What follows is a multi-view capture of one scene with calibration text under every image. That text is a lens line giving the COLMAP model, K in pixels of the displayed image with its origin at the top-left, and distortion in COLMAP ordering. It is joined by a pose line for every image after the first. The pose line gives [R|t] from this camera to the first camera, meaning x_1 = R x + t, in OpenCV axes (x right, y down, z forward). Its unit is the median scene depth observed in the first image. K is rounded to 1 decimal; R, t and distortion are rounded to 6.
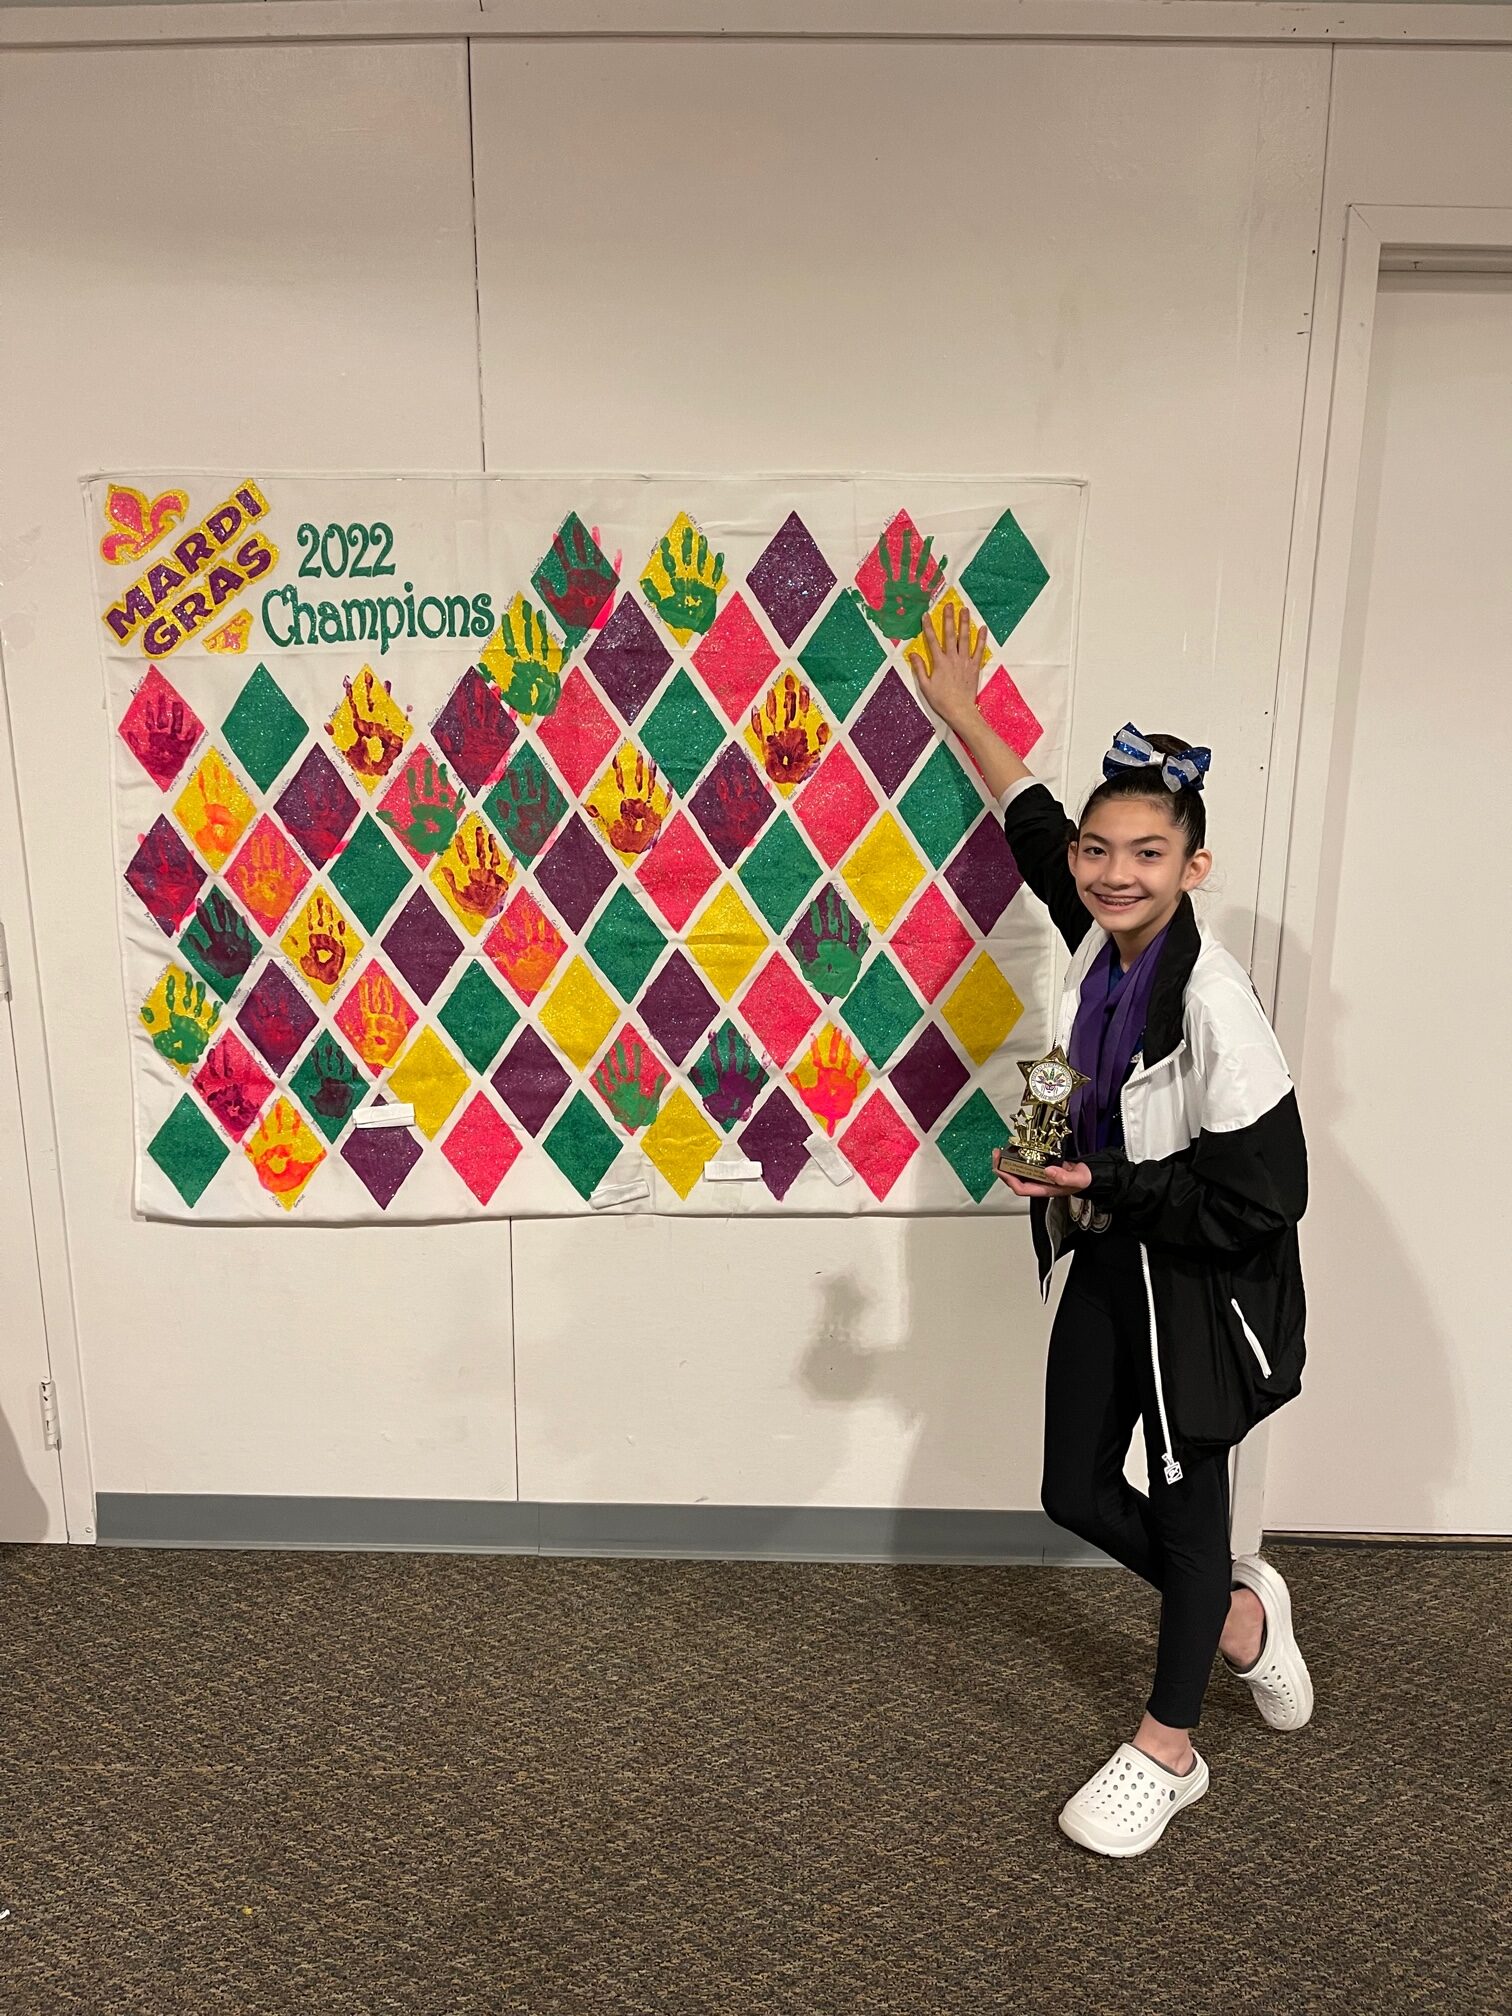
lens RADIAL K [[1539.7, 0, 754.9], [0, 1539.7, 1006.9], [0, 0, 1]] dist [0.022551, -0.008335]
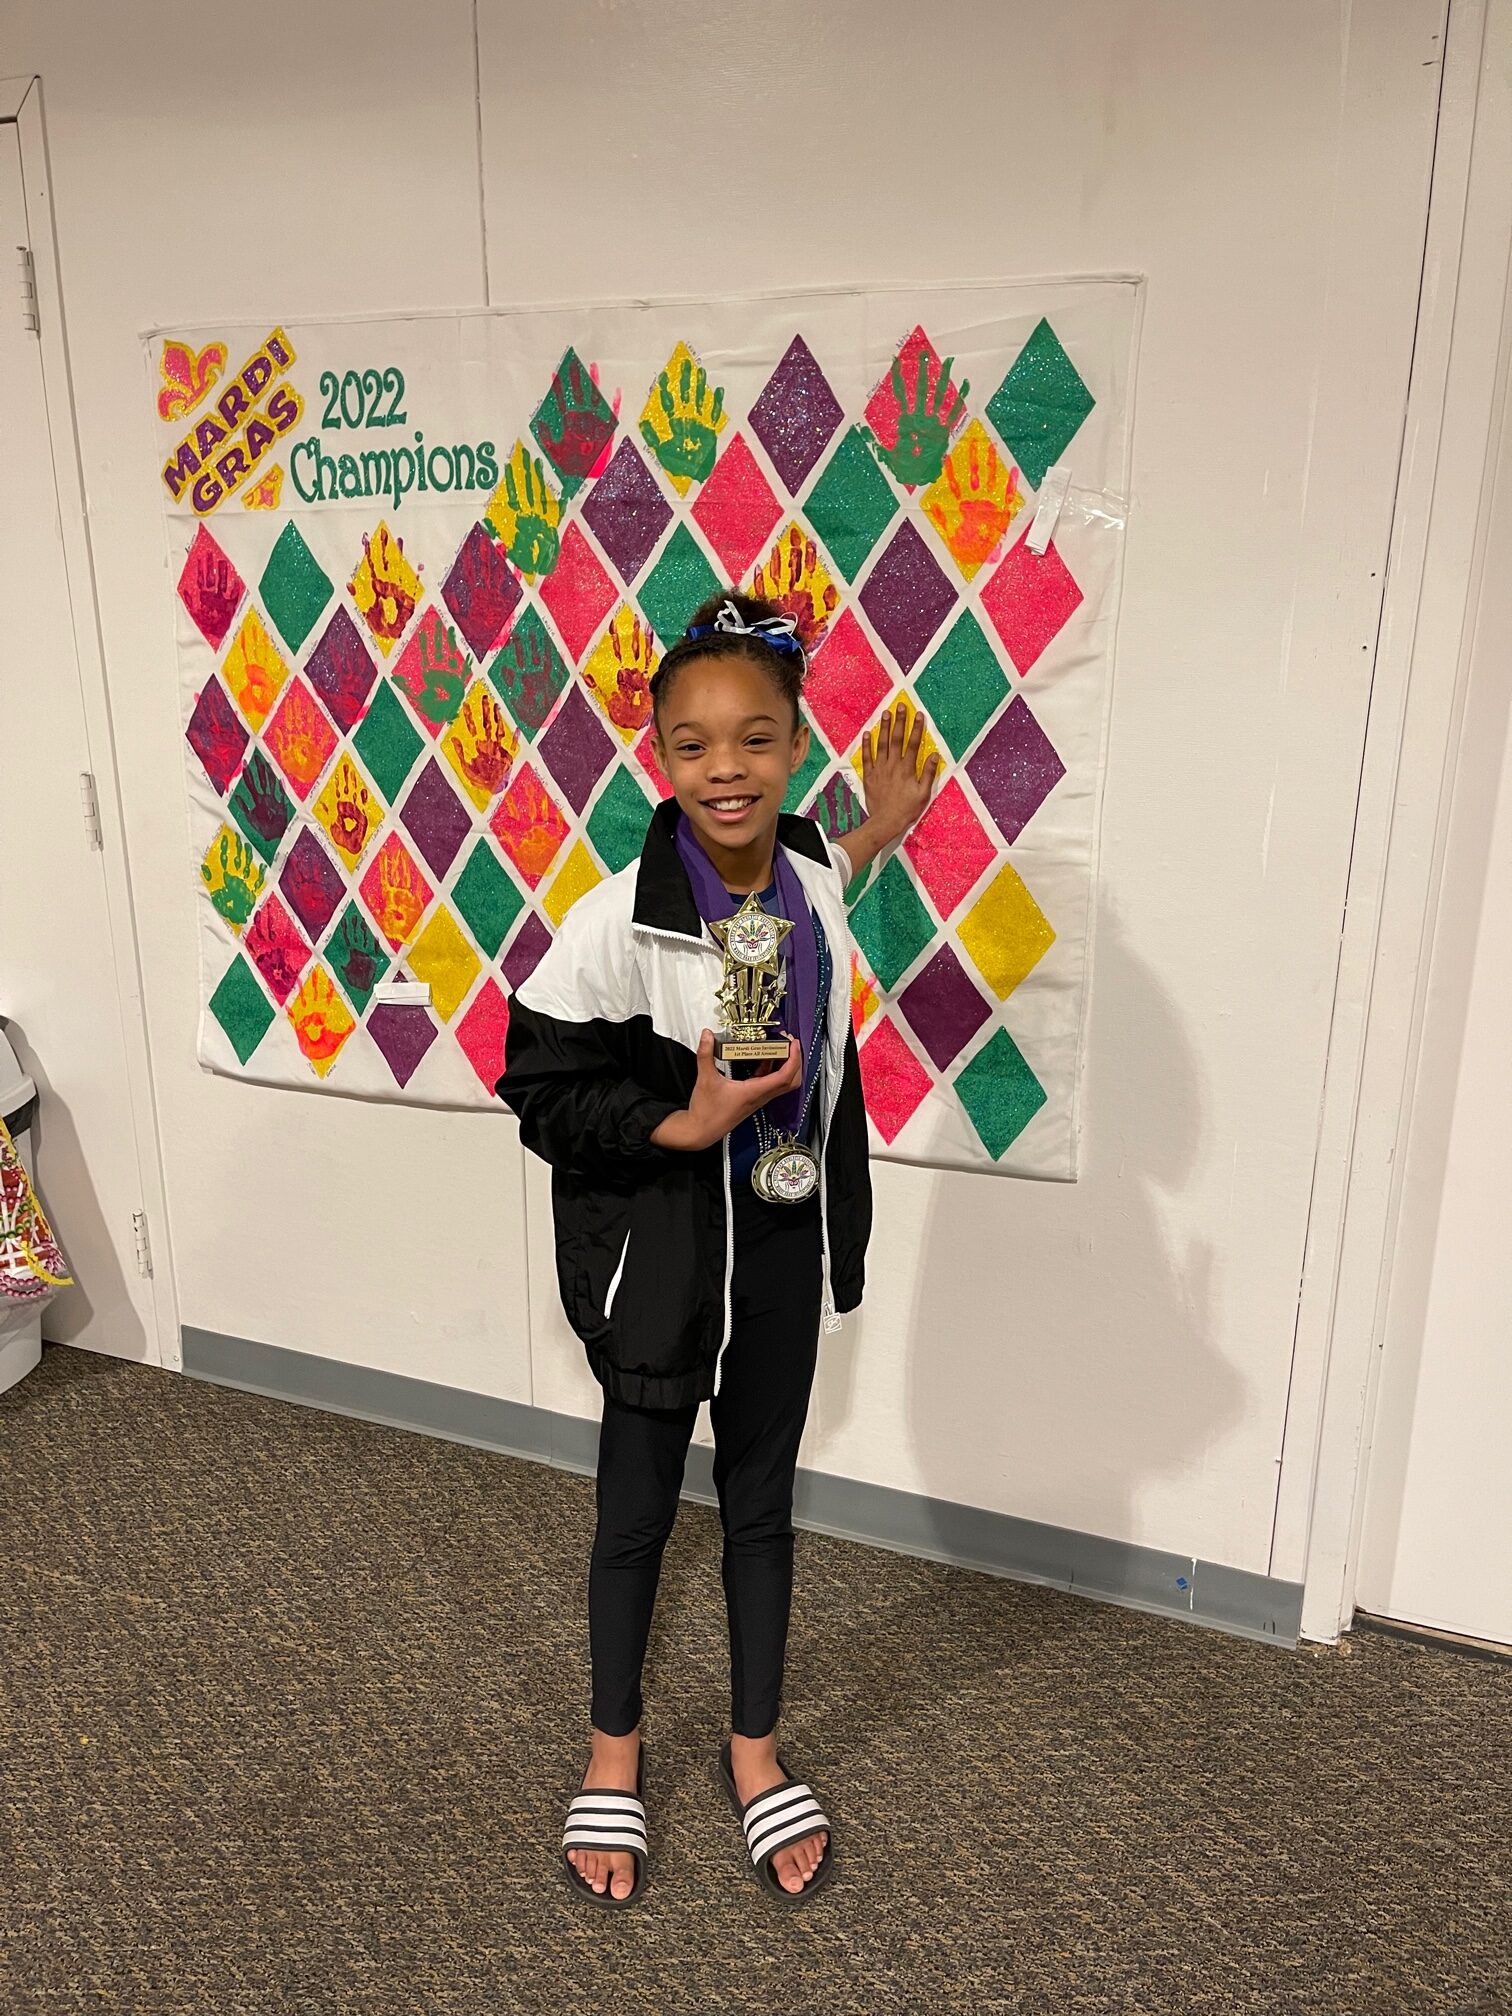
lens RADIAL K [[1539.7, 0, 756.1], [0, 1539.7, 1007.1], [0, 0, 1]] dist [0.022551, -0.008335]
pose [[0.939129, 0.097014, -0.329584, 0.314585], [-0.084368, 0.995051, 0.052495, 0.009912], [0.333046, -0.021493, 0.942666, 0.162952]]
